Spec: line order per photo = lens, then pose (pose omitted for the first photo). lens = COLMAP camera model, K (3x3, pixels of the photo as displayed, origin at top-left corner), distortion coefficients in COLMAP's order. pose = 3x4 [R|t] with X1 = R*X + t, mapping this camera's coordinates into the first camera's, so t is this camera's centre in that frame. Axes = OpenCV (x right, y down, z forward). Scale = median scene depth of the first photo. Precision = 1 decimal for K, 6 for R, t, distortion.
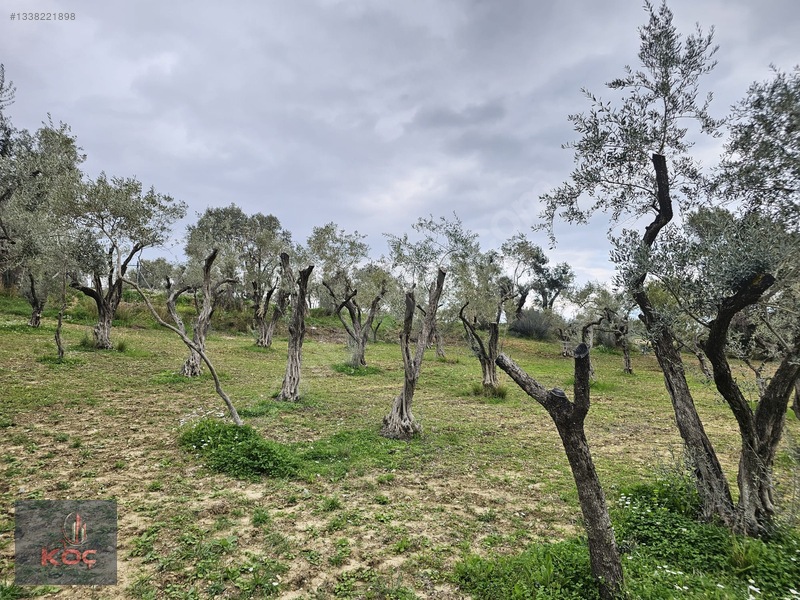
lens RADIAL K [[510.7, 0, 400.0], [0, 510.7, 300.0], [0, 0, 1]] dist [0.007743, 0.001061]
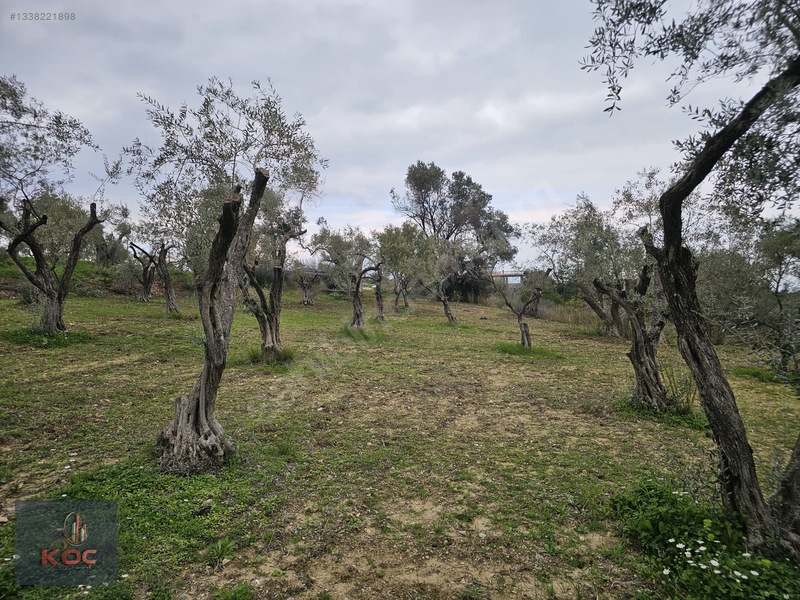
lens RADIAL K [[510.7, 0, 400.0], [0, 510.7, 300.0], [0, 0, 1]] dist [0.007743, 0.001061]
pose [[0.849373, -0.029589, 0.526963, -0.062003], [-0.023708, 0.995281, 0.094098, 0.017775], [-0.527260, -0.092418, 0.844663, 0.260647]]
